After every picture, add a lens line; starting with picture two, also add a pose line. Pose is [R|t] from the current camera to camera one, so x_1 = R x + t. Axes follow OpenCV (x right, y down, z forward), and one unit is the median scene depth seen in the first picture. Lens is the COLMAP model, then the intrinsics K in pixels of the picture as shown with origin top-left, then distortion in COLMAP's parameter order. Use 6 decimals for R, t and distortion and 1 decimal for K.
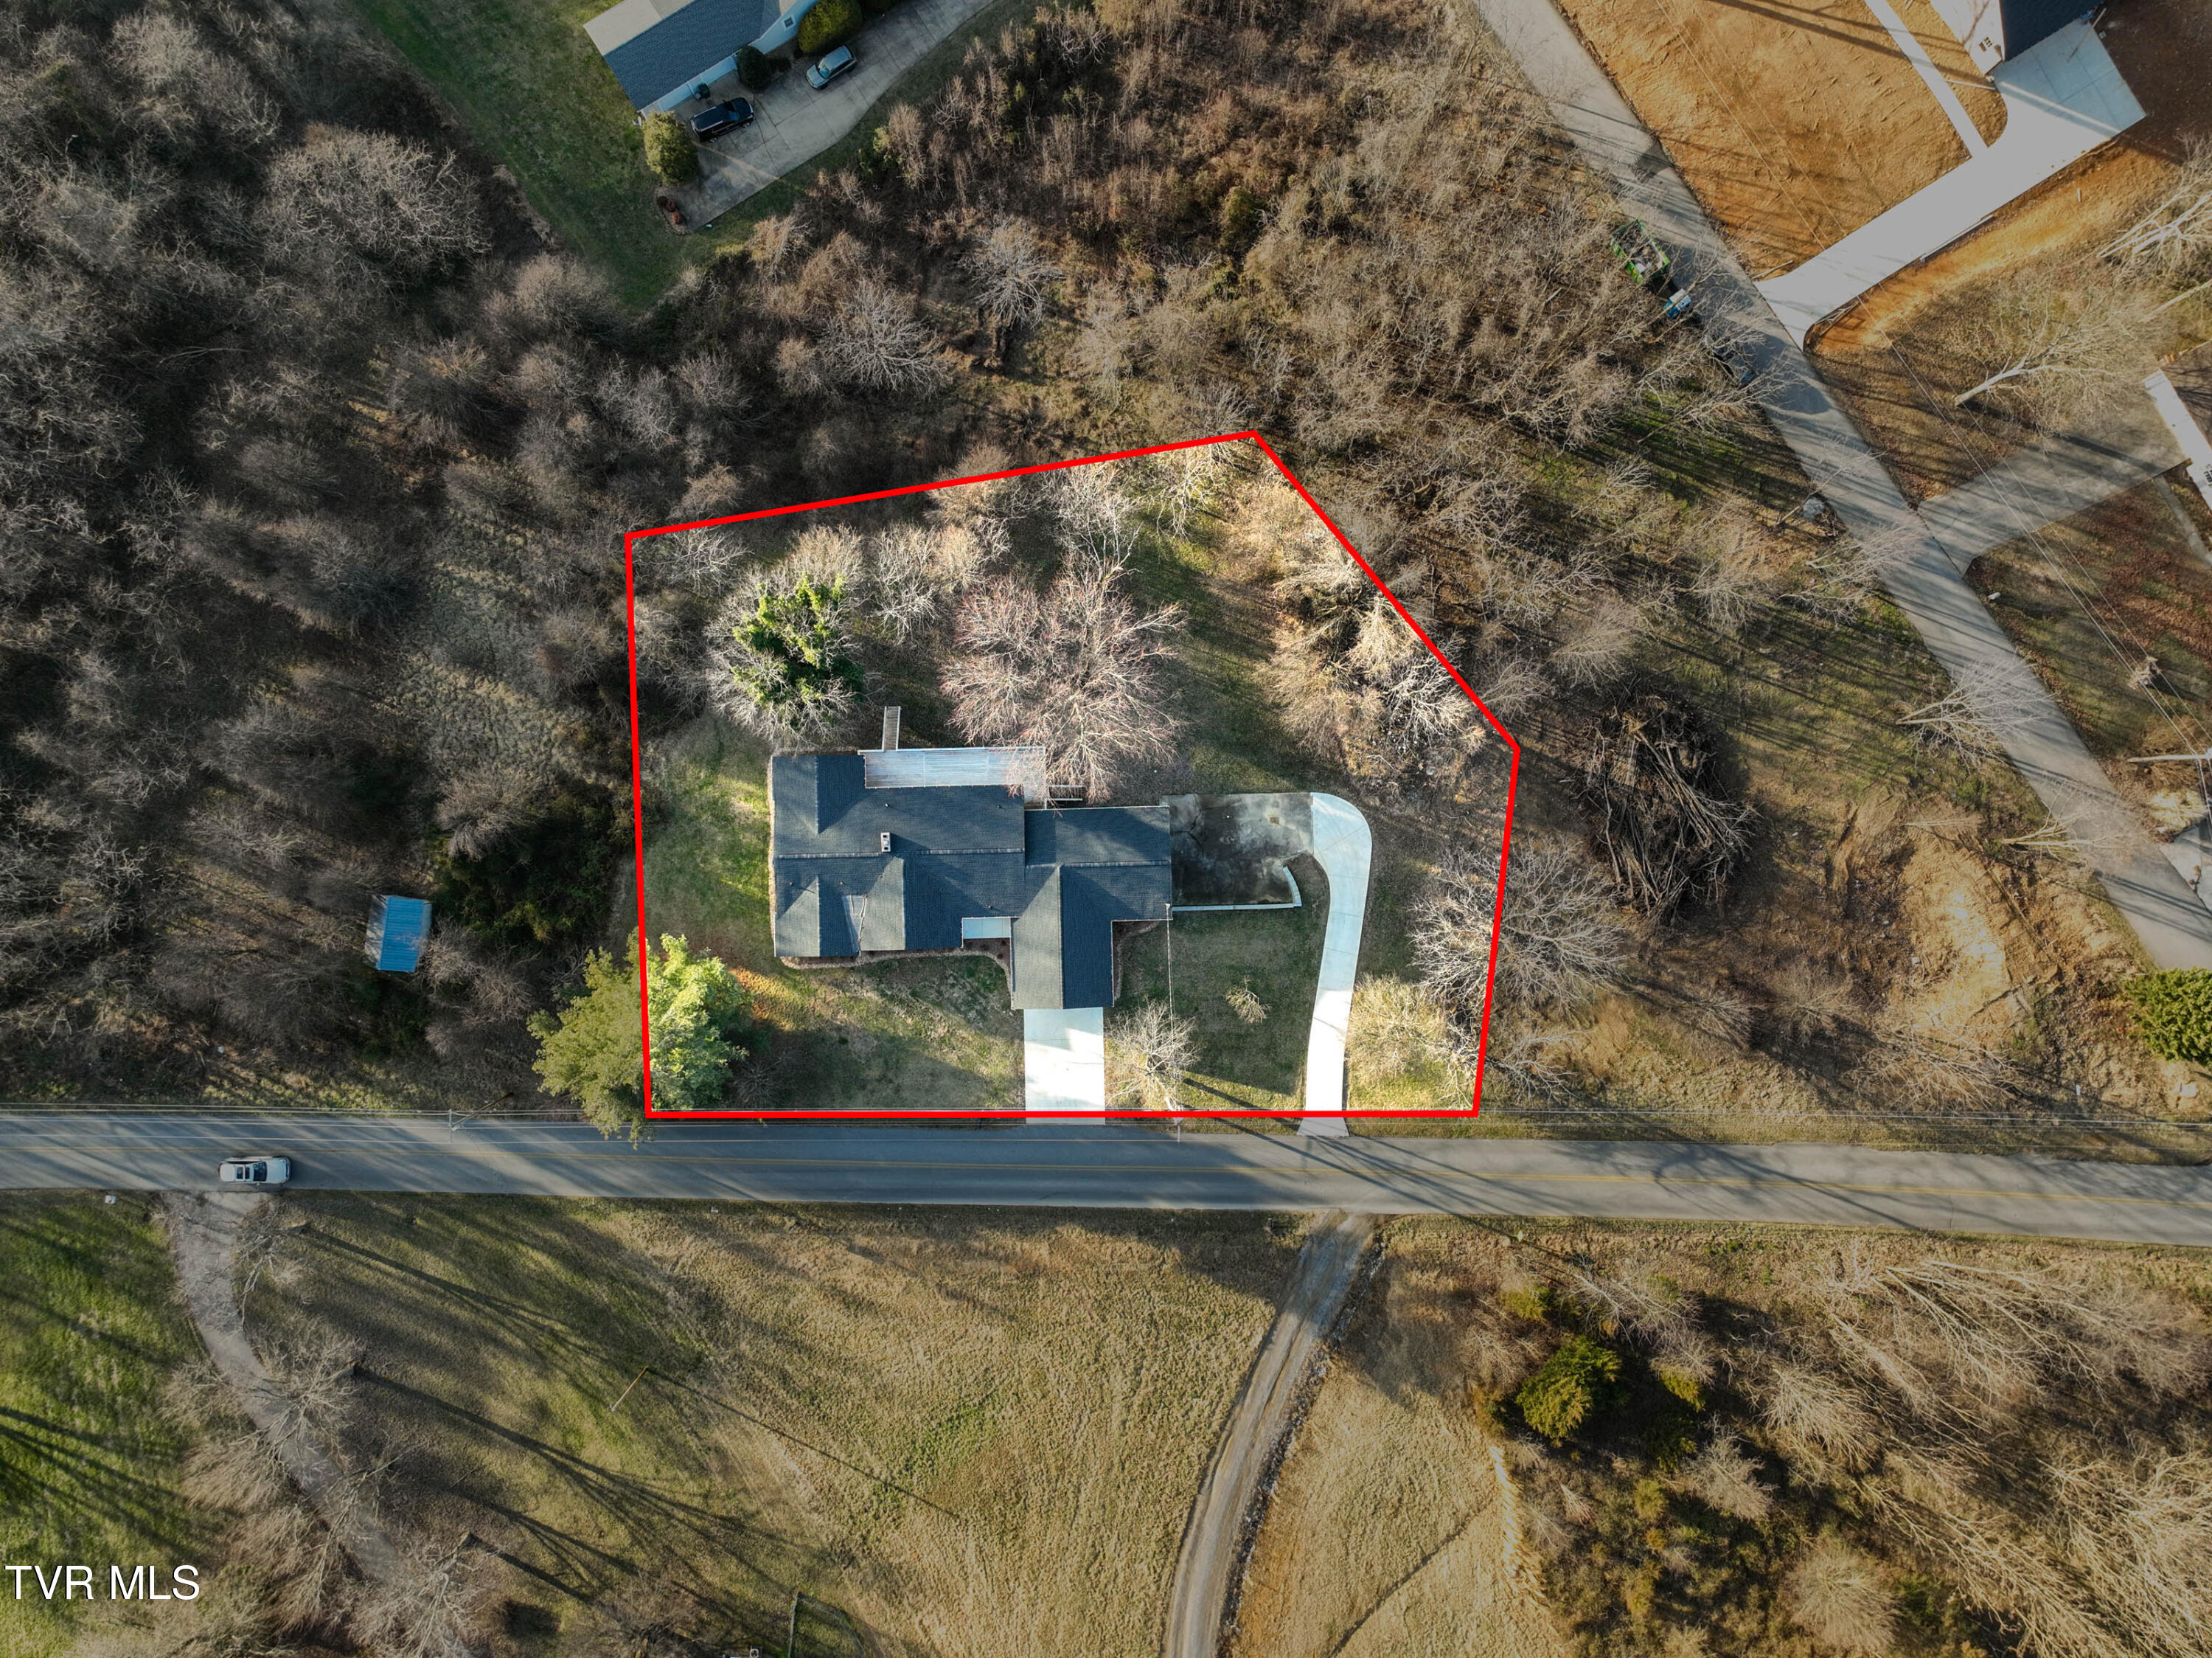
lens RADIAL K [[1550.7, 0, 1108.9], [0, 1550.7, 826.1], [0, 0, 1]] dist [-0.002970, 0.020030]
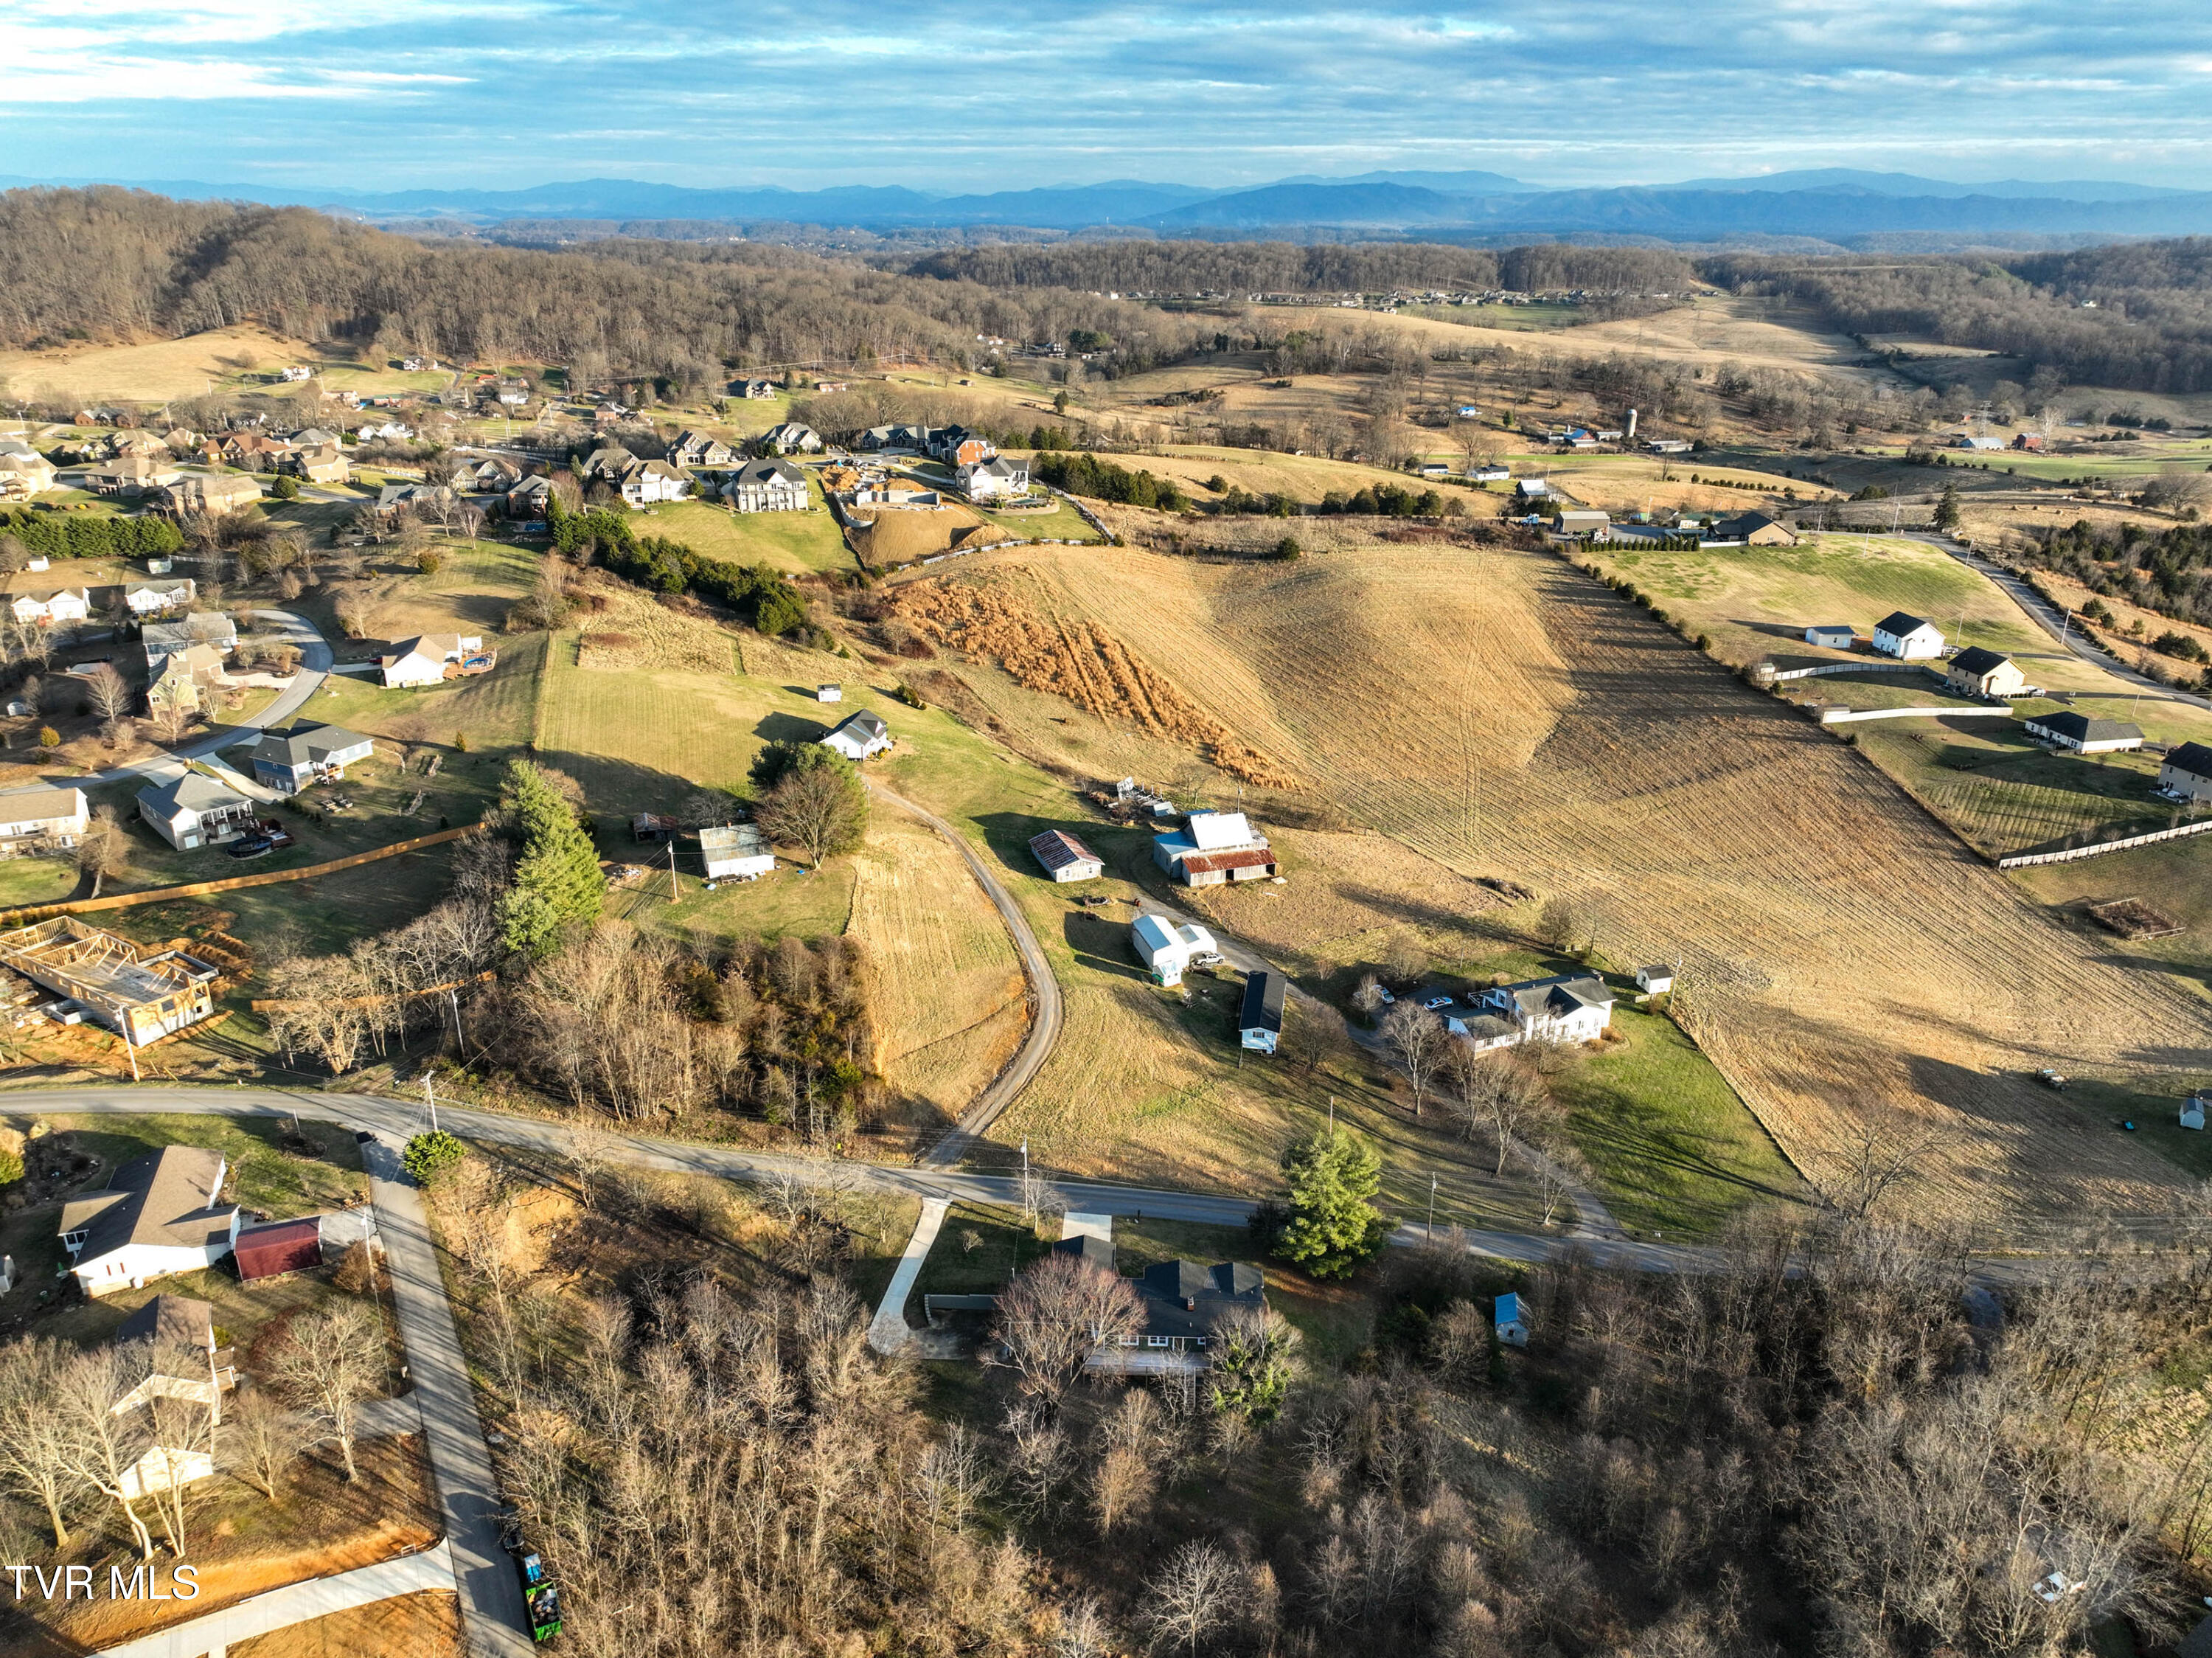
lens RADIAL K [[1550.7, 0, 1108.0], [0, 1550.7, 824.9], [0, 0, 1]] dist [-0.002970, 0.020030]
pose [[-0.997414, -0.052151, 0.049448, -0.110605], [0.064307, -0.340480, 0.938050, -1.243386], [-0.032084, 0.938804, 0.342953, 0.028870]]
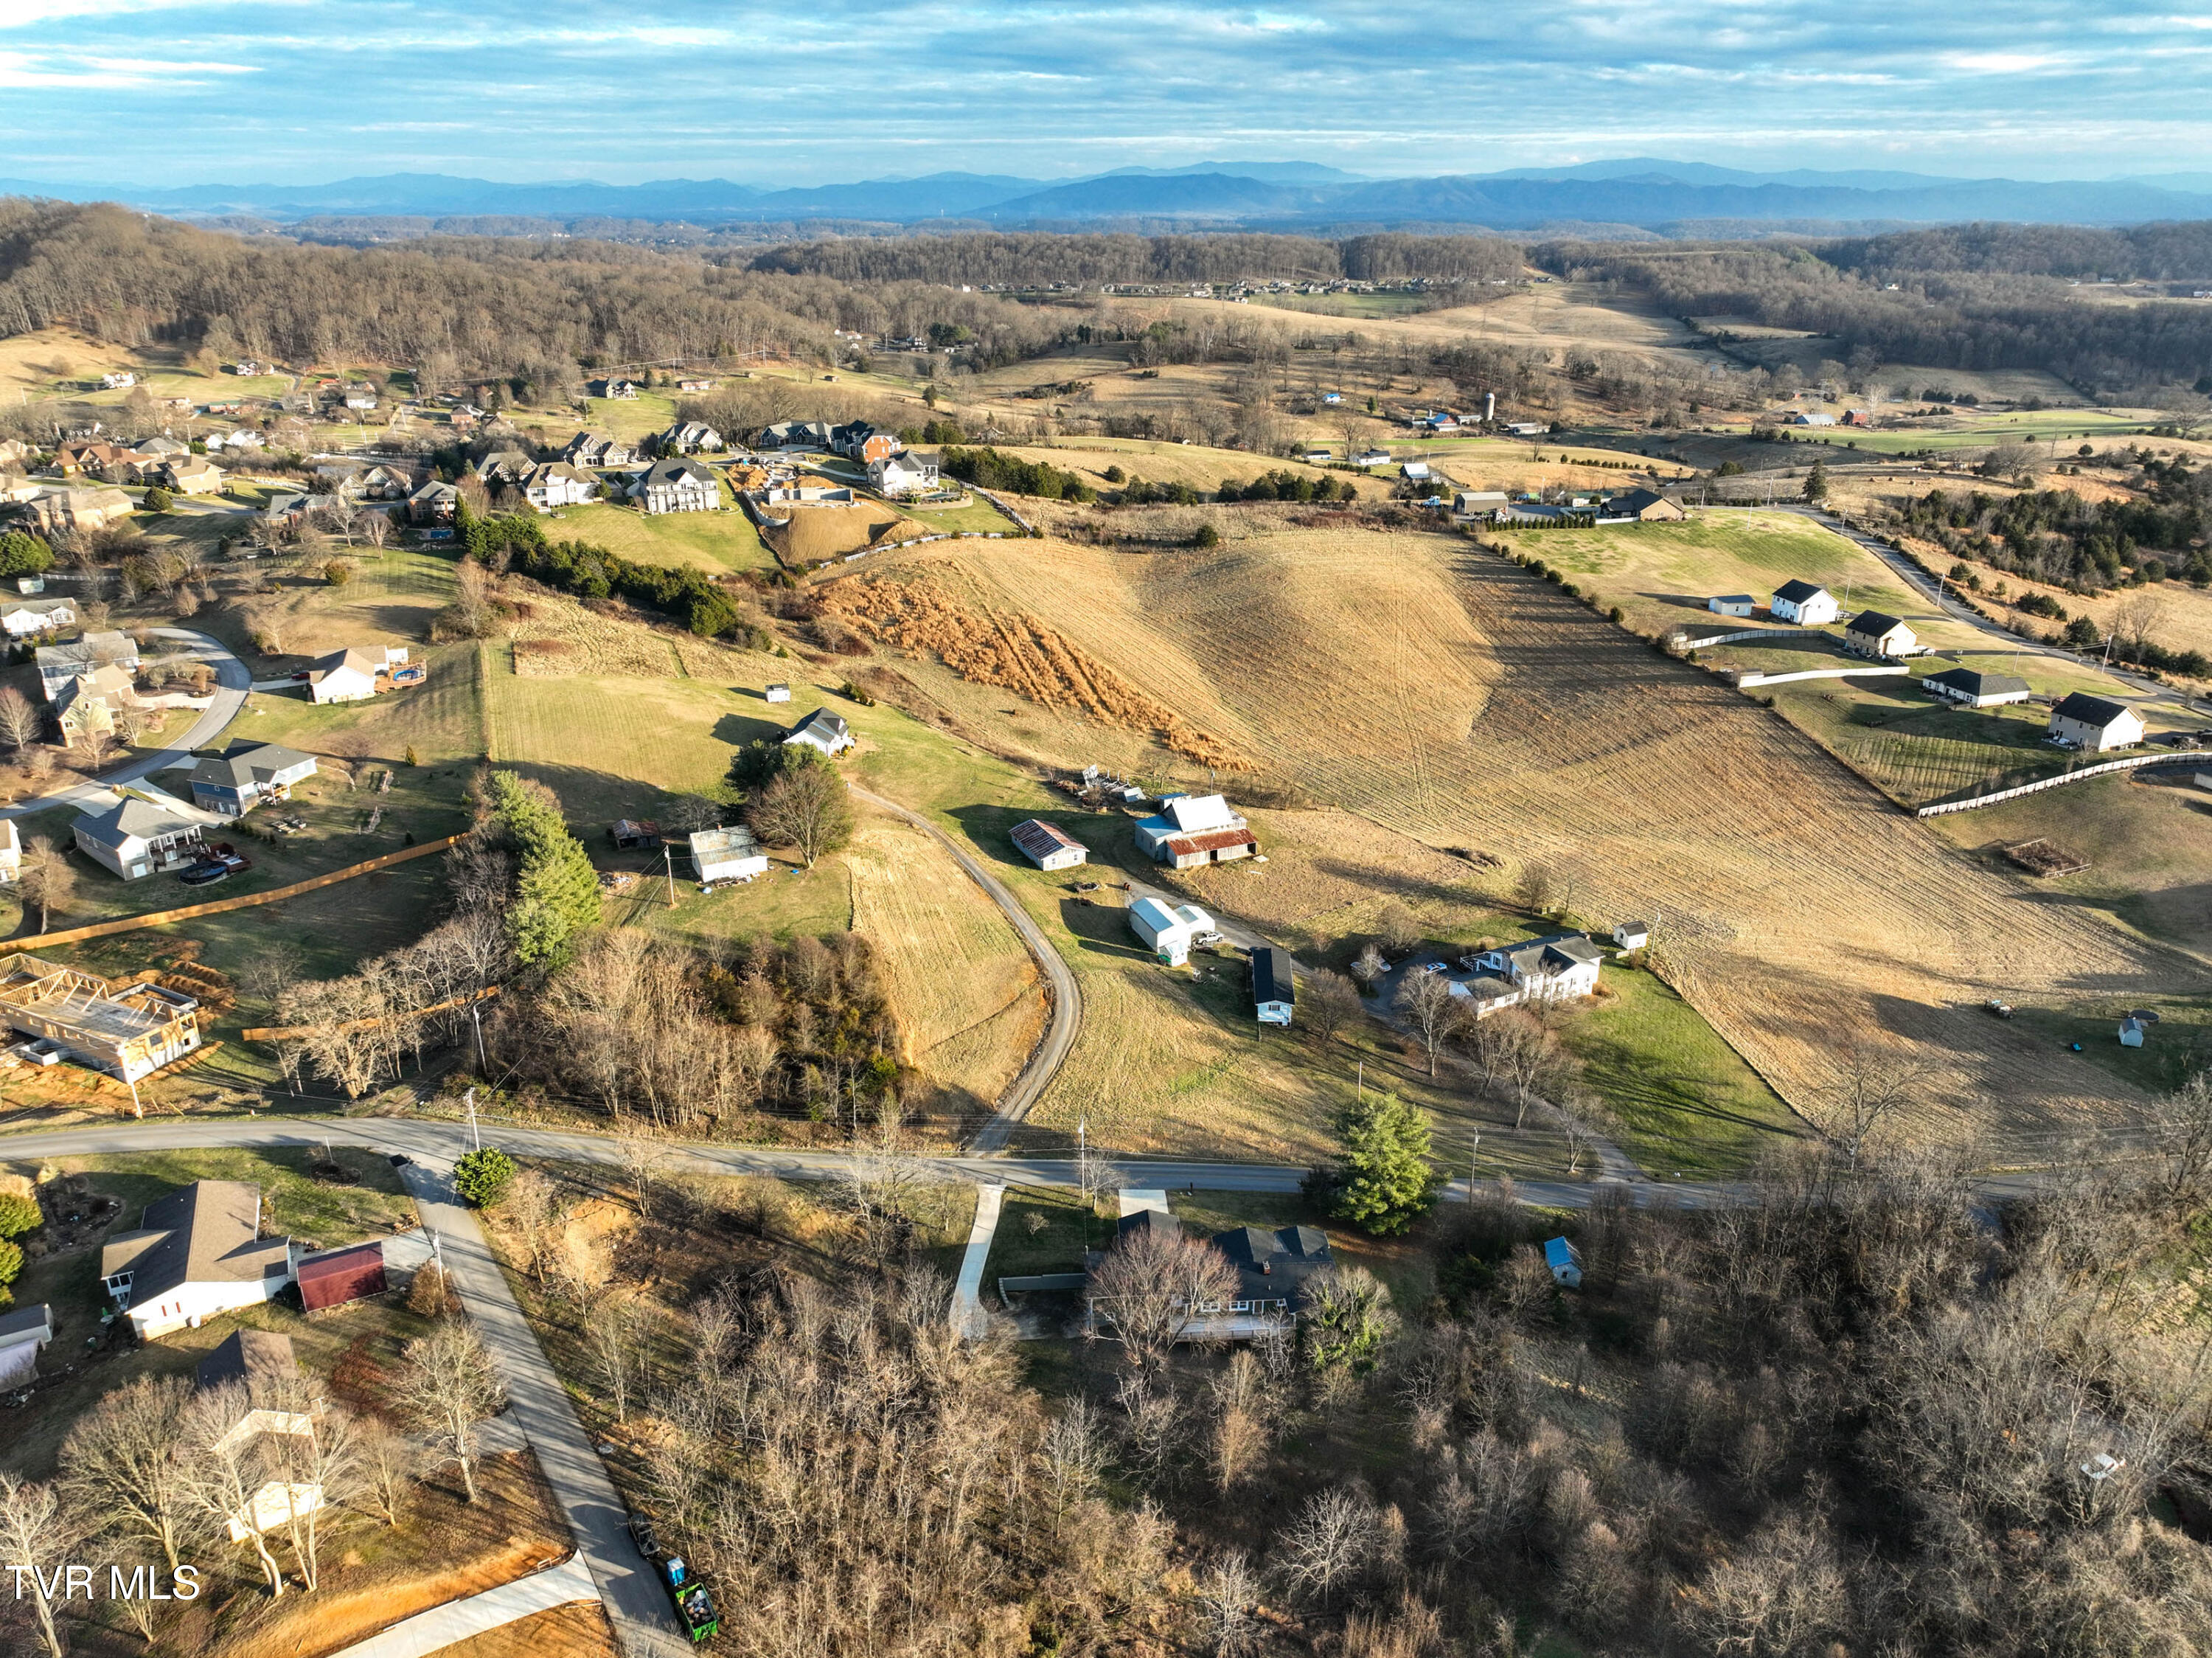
lens RADIAL K [[1550.7, 0, 1106.7], [0, 1550.7, 825.6], [0, 0, 1]] dist [-0.002970, 0.020030]
pose [[-0.999053, -0.008508, -0.042680, 0.087674], [-0.037114, -0.345600, 0.937648, -1.277202], [-0.022728, 0.938343, 0.344957, 0.034318]]
